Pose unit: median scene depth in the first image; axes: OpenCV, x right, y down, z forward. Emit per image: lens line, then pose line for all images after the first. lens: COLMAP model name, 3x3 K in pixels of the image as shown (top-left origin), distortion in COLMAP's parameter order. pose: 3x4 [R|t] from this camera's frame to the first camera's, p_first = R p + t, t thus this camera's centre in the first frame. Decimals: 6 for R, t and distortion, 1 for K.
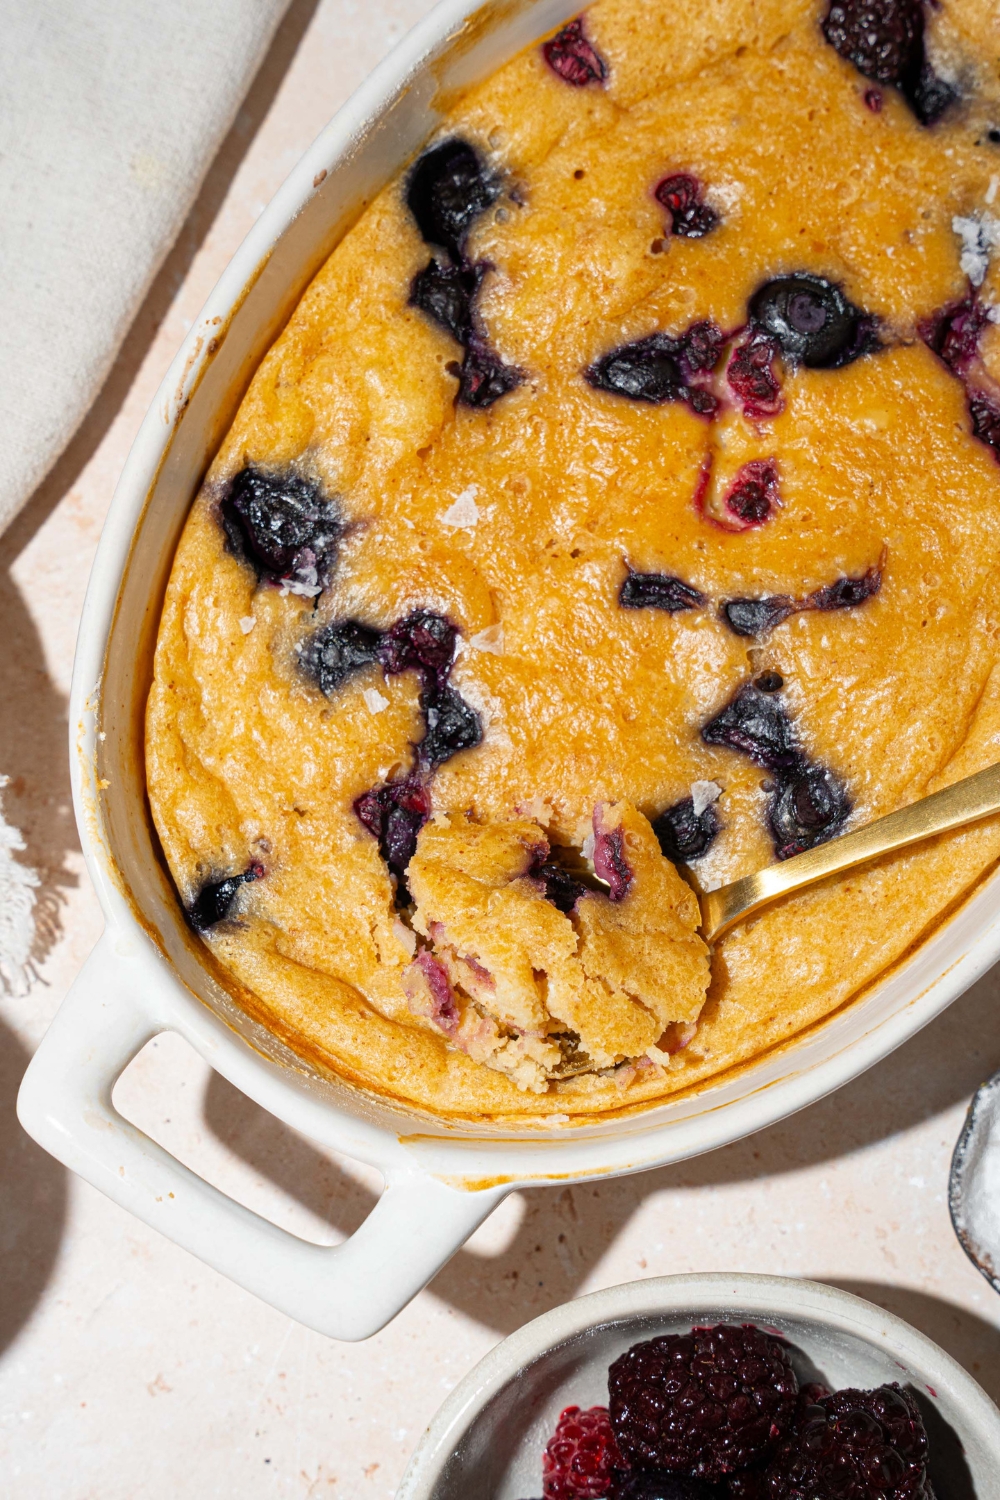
lens RADIAL K [[2914.8, 0, 508.7], [0, 2914.8, 734.7], [0, 0, 1]] dist [0.178503, 0.000000]
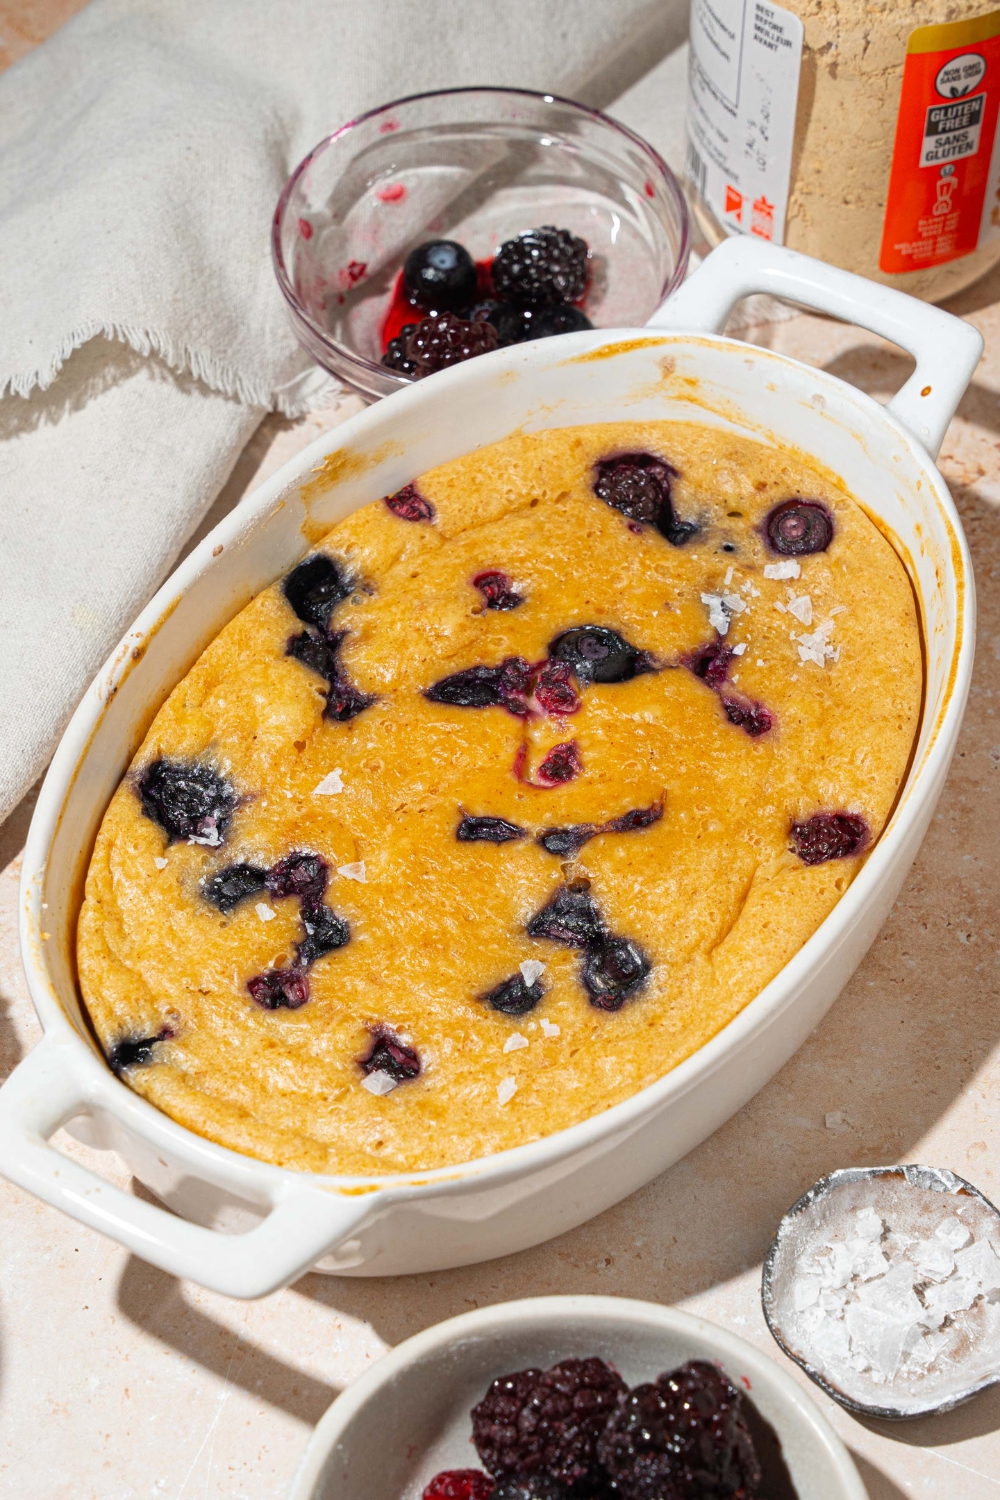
lens RADIAL K [[3427.9, 0, 483.3], [0, 3427.9, 783.3], [0, 0, 1]] dist [0.206881, 0.000000]
pose [[0.999066, -0.034808, 0.025617, 0.011963], [0.042947, 0.865899, -0.498371, 0.665762], [-0.004834, 0.499006, 0.866585, -0.288900]]
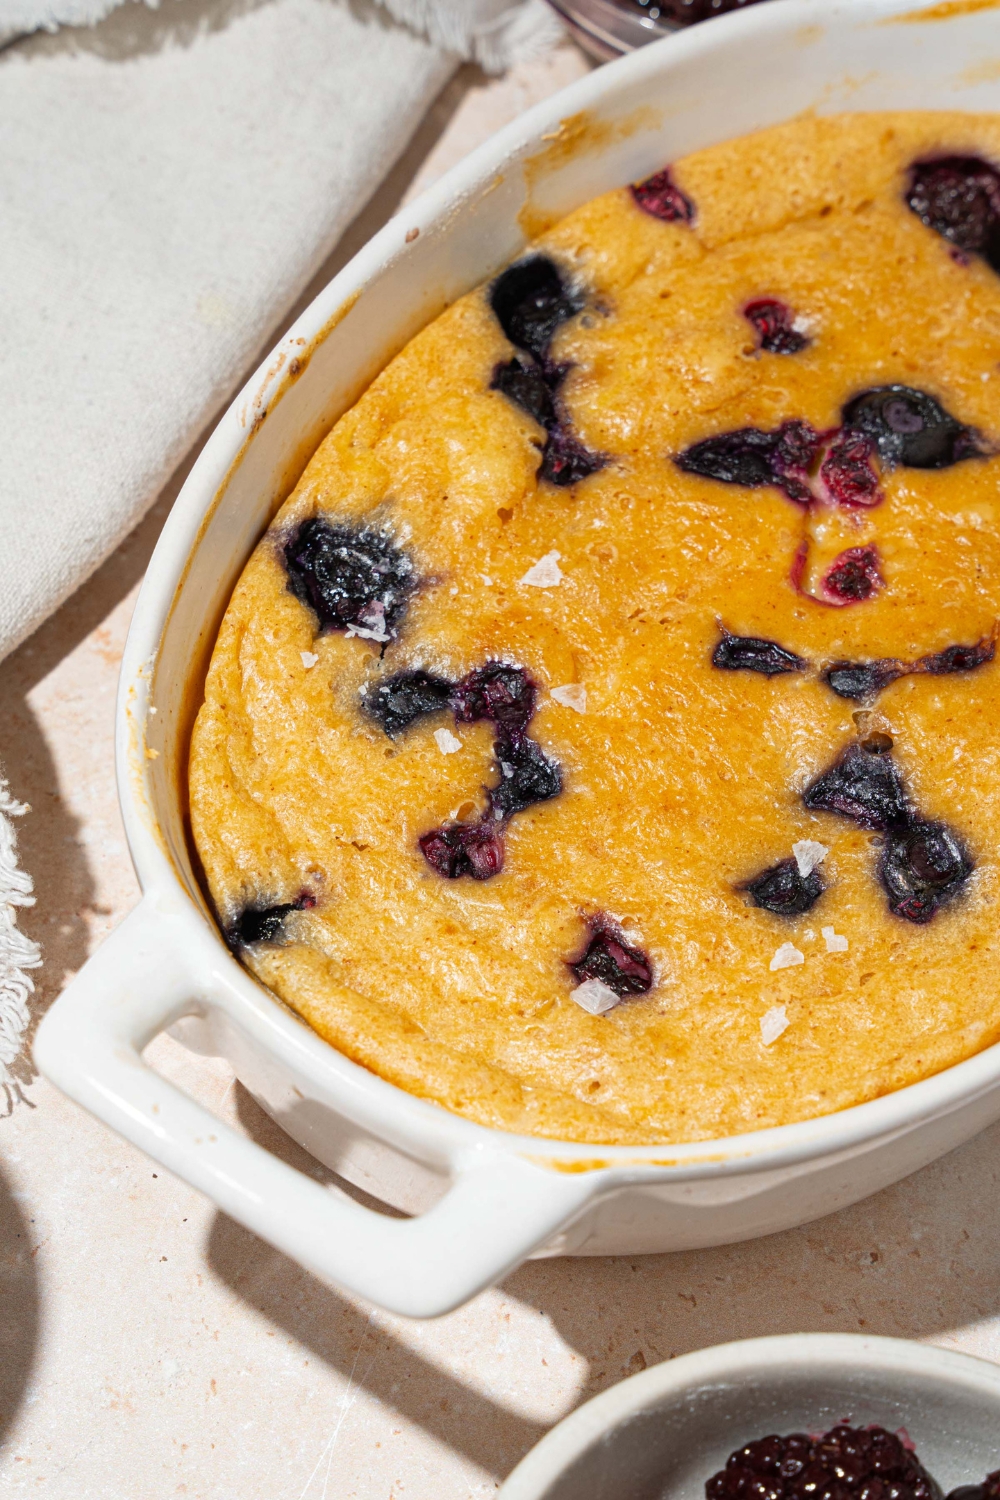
lens RADIAL K [[3184.9, 0, 517.8], [0, 3184.9, 775.3], [0, 0, 1]] dist [0.188076, 0.000000]
pose [[0.997066, 0.052315, 0.055872, -0.077508], [-0.023800, 0.905680, -0.423294, 0.411854], [-0.072746, 0.420723, 0.904268, 0.108693]]
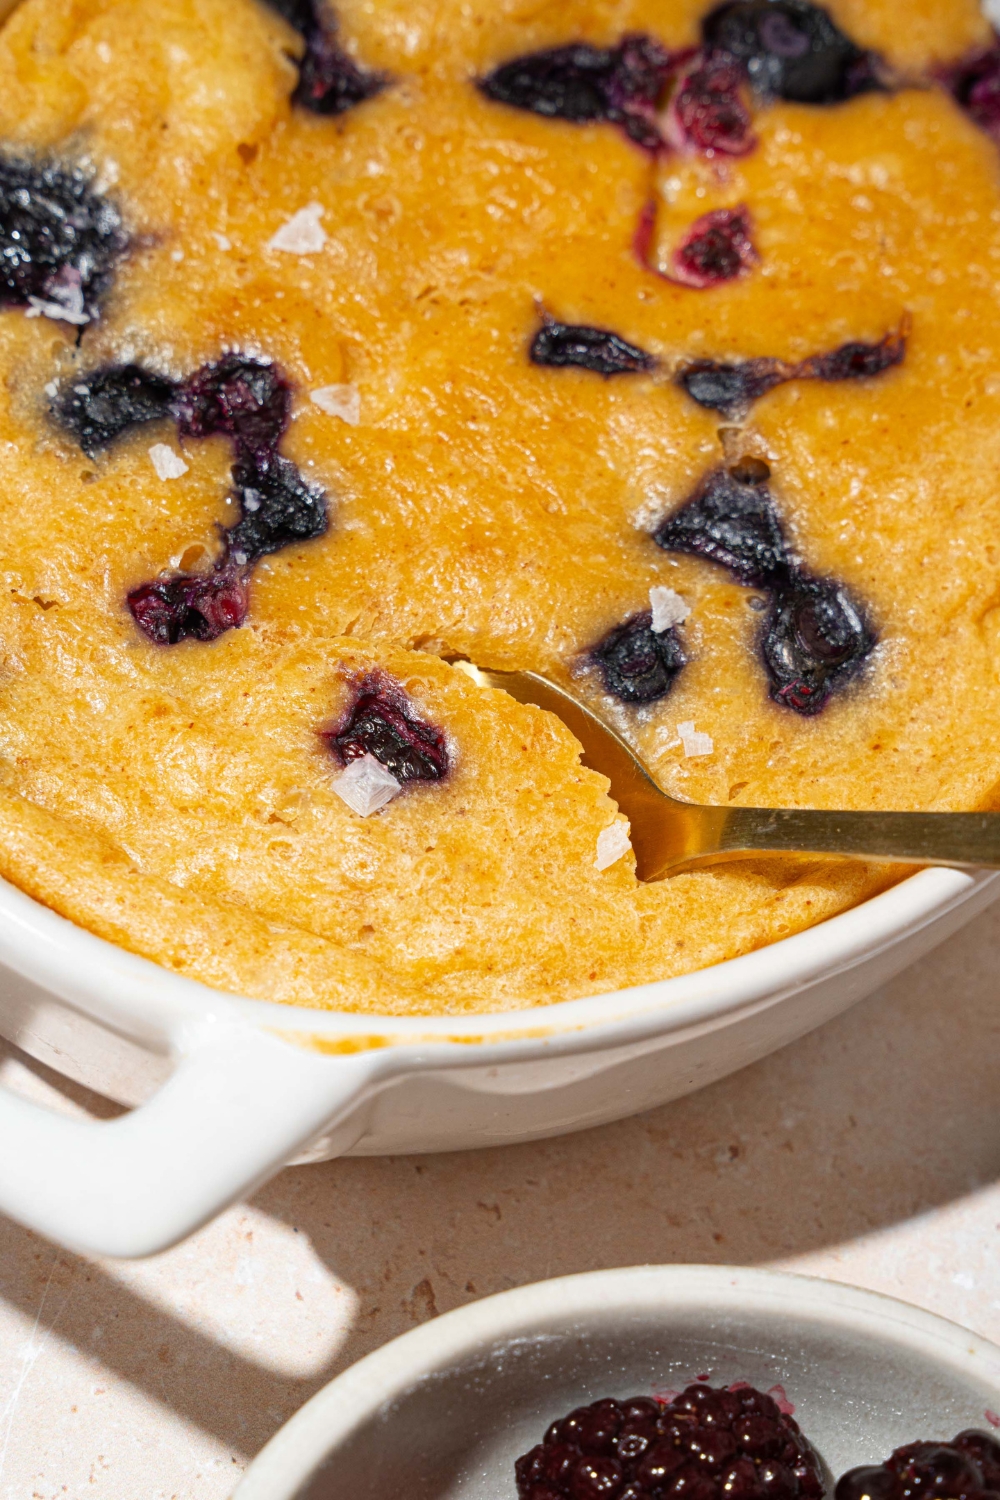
lens RADIAL K [[3431.7, 0, 550.4], [0, 3431.7, 886.0], [0, 0, 1]] dist [0.111225, 0.000000]
pose [[0.988653, 0.048869, 0.142043, -0.065172], [0.001832, 0.941608, -0.336706, 0.338578], [-0.150203, 0.333146, 0.930835, 0.290857]]
